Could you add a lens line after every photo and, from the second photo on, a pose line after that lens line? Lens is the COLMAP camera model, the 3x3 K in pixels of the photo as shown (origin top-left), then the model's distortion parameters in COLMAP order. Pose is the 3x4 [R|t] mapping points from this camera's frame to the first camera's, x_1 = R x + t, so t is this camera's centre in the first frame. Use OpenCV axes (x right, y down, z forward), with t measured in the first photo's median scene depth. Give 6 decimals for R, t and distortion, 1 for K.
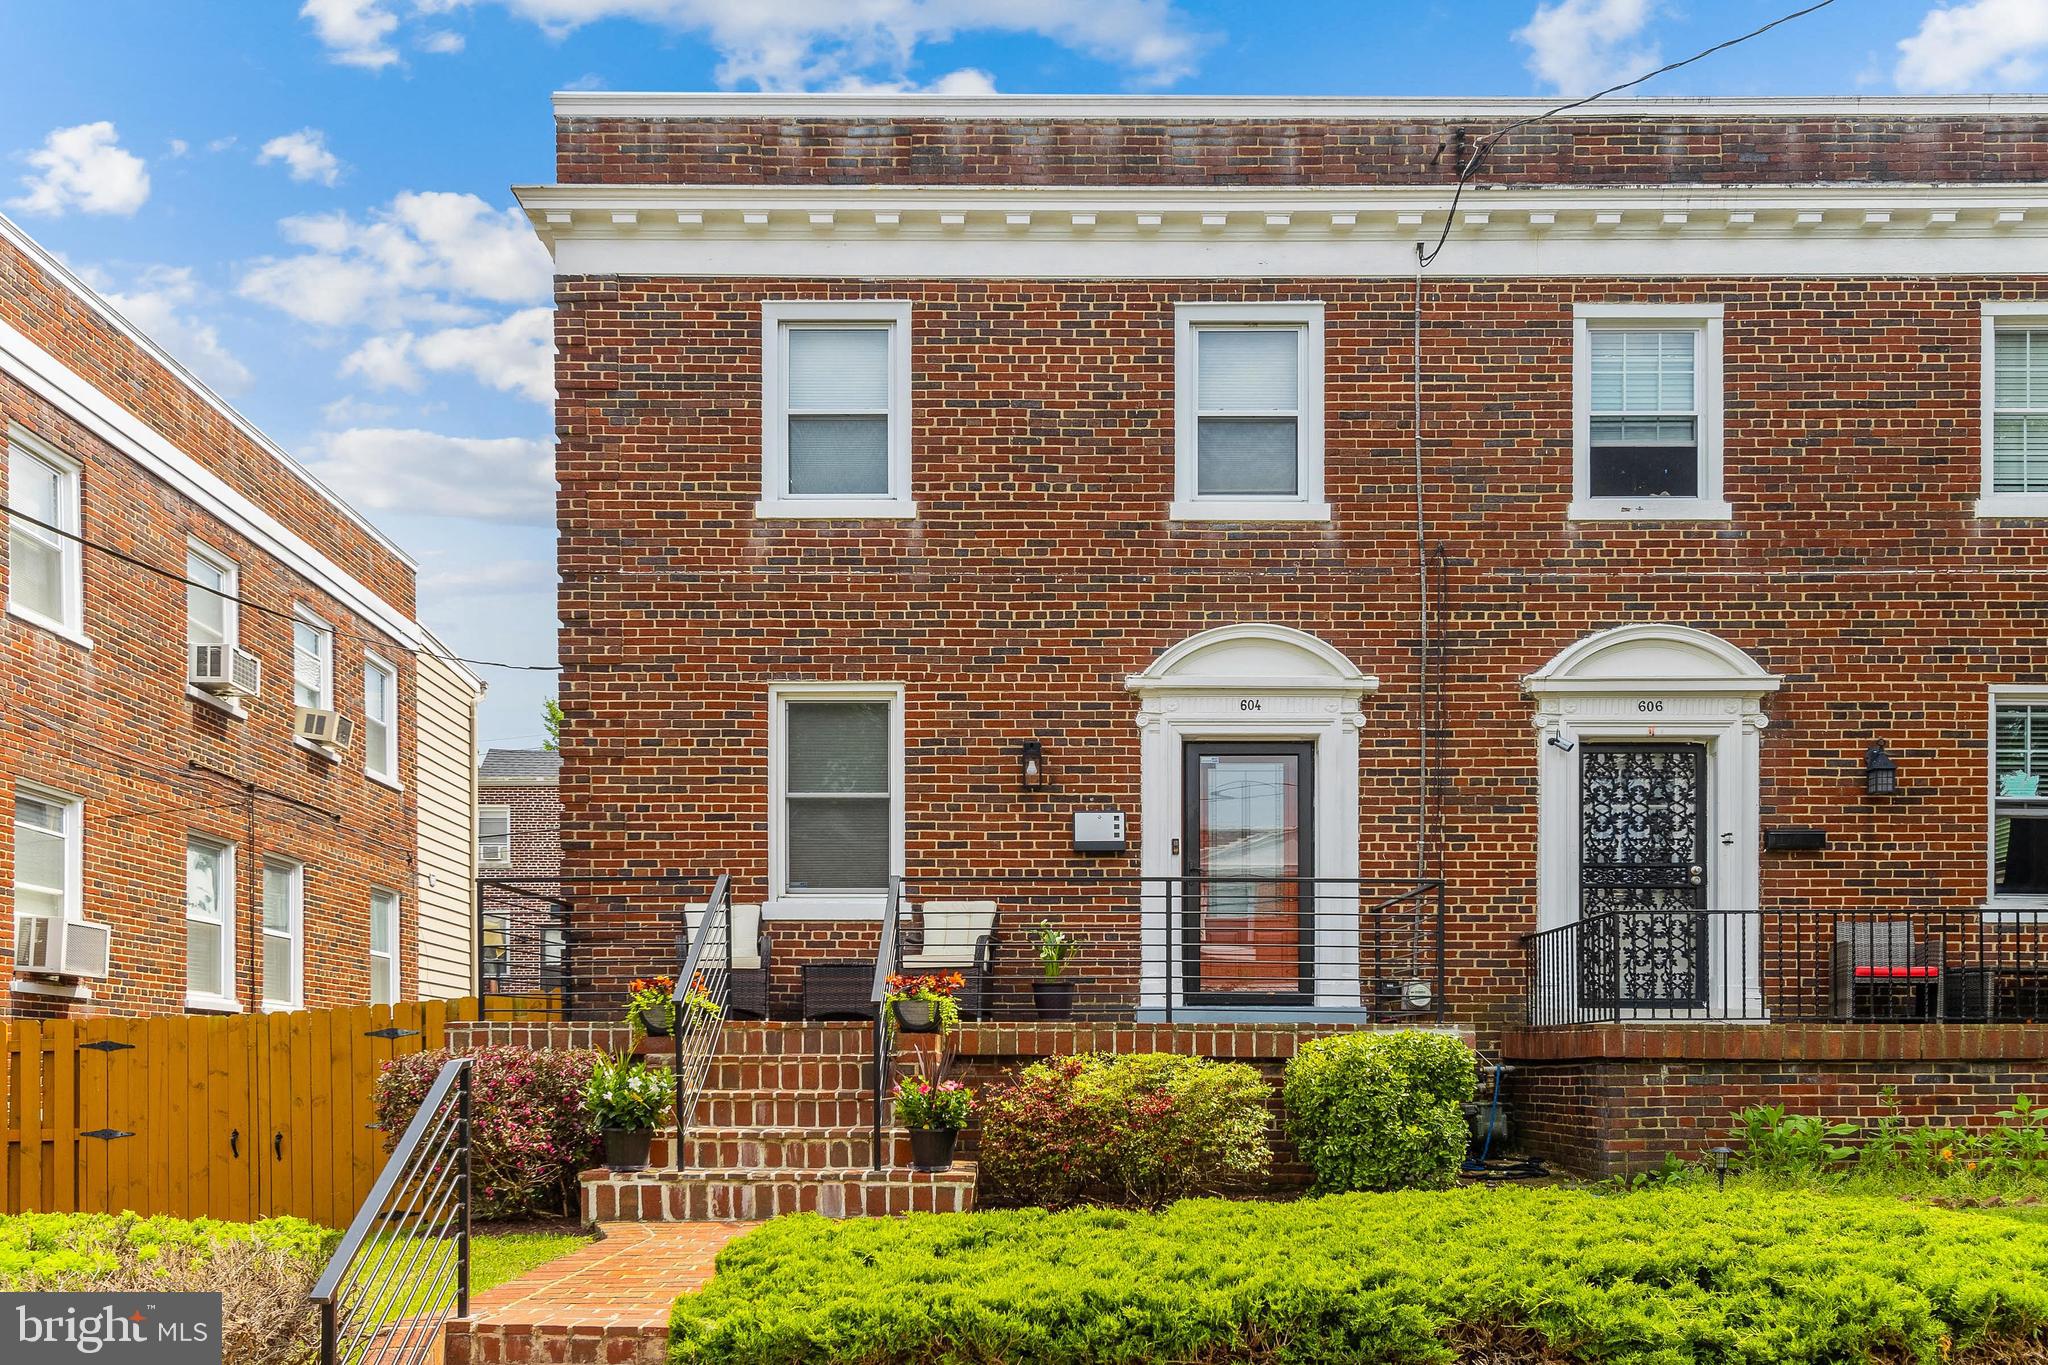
lens RADIAL K [[1664.7, 0, 1014.2], [0, 1664.7, 752.5], [0, 0, 1]] dist [0.002214, 0.010275]
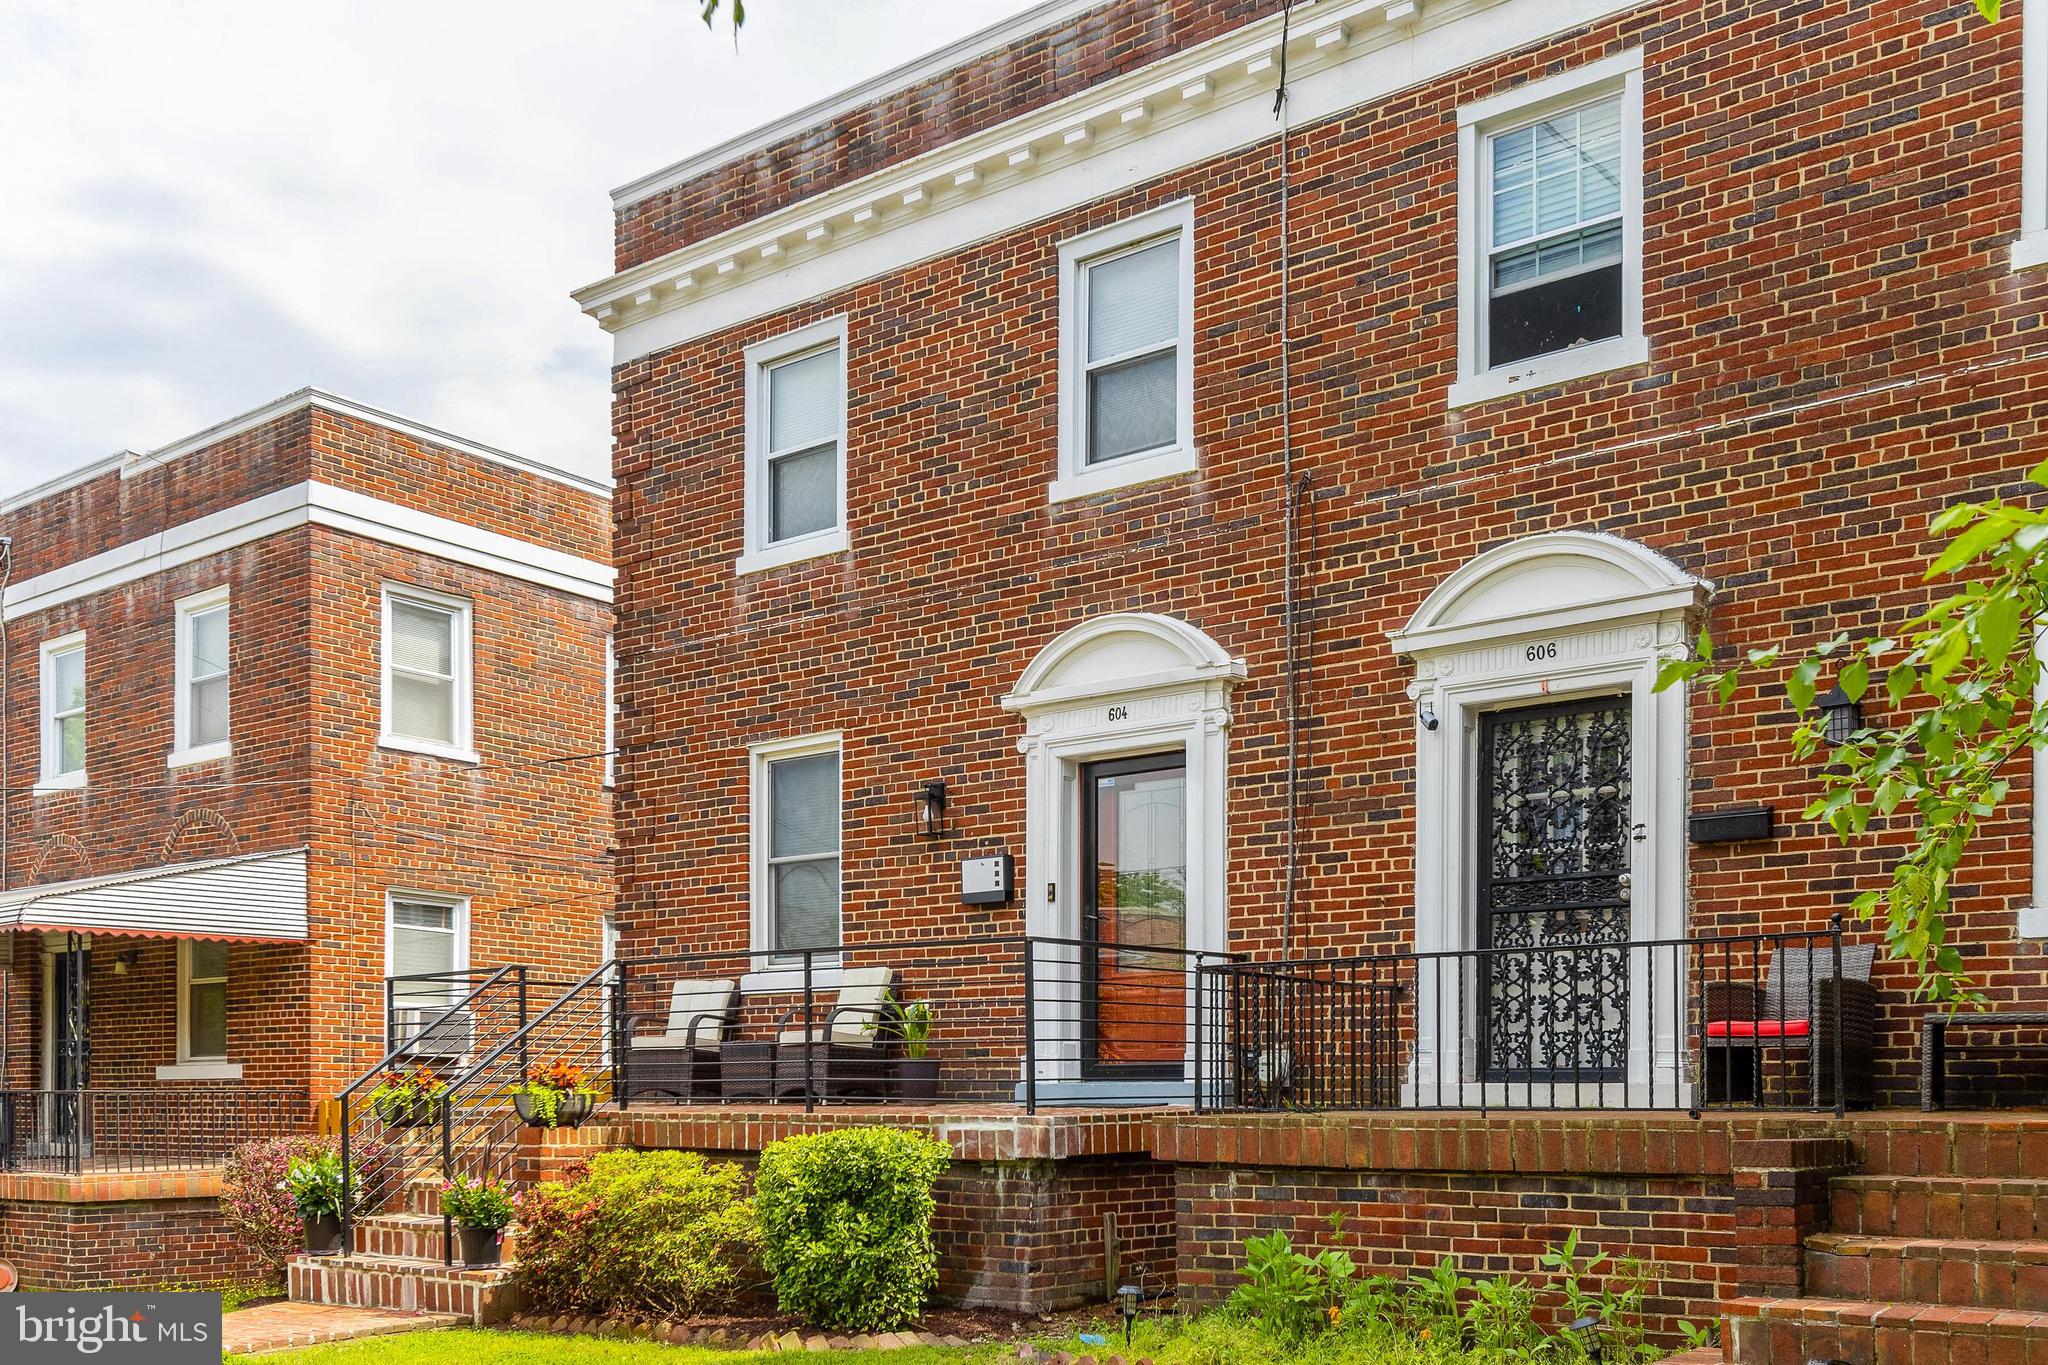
lens RADIAL K [[2029.0, 0, 1023.6], [0, 2029.0, 681.7], [0, 0, 1]] dist [0.010074, 0.000000]
pose [[0.778024, -0.128712, -0.614908, 0.719693], [0.118266, 0.991295, -0.057859, 0.008336], [0.617002, -0.027707, 0.786474, 0.181390]]
